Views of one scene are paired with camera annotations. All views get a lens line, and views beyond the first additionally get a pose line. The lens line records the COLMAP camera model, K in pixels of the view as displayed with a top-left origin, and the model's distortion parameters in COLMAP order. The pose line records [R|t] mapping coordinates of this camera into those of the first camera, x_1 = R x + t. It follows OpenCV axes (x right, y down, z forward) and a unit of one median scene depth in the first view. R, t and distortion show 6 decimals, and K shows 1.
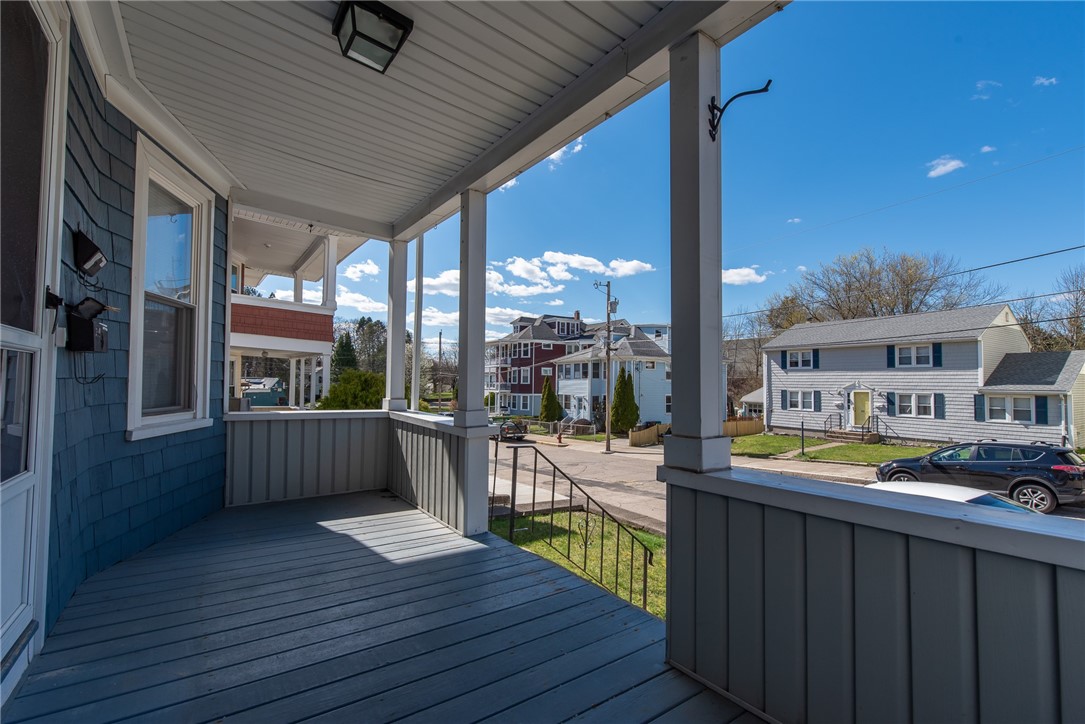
lens RADIAL K [[465.6, 0, 545.5], [0, 465.6, 363.7], [0, 0, 1]] dist [0.000977, -0.000568]
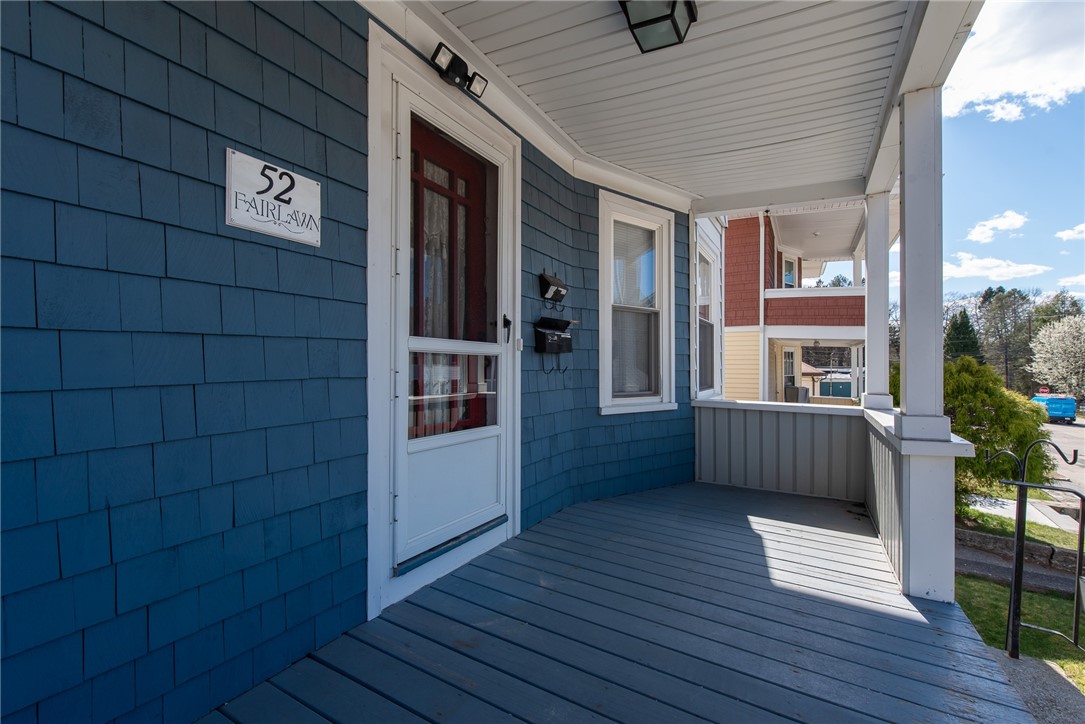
lens RADIAL K [[465.6, 0, 545.5], [0, 465.6, 363.7], [0, 0, 1]] dist [0.000977, -0.000568]
pose [[0.410759, -0.012669, -0.911656, 0.237967], [0.033334, 0.999444, 0.001130, 0.005153], [0.911134, -0.030853, 0.410953, 0.220163]]
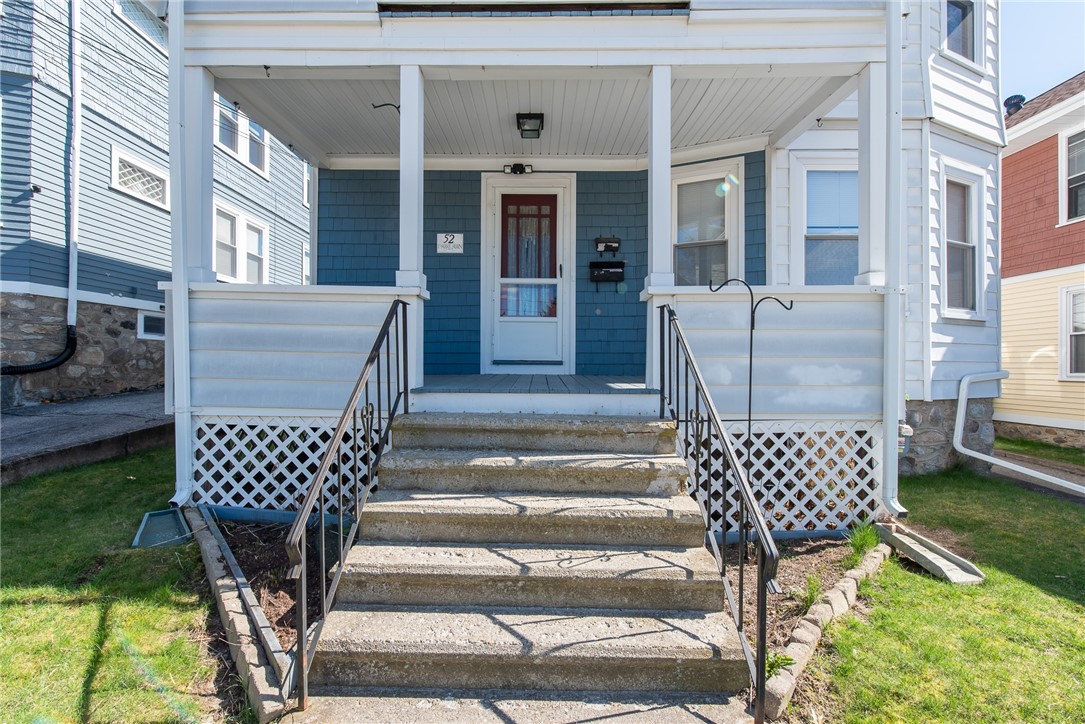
lens RADIAL K [[465.6, 0, 545.5], [0, 465.6, 363.7], [0, 0, 1]] dist [0.000977, -0.000568]
pose [[-0.602532, -0.016152, -0.797931, 0.830652], [0.015603, 0.999366, -0.032012, 0.326483], [0.797942, -0.031739, -0.601898, 1.433190]]
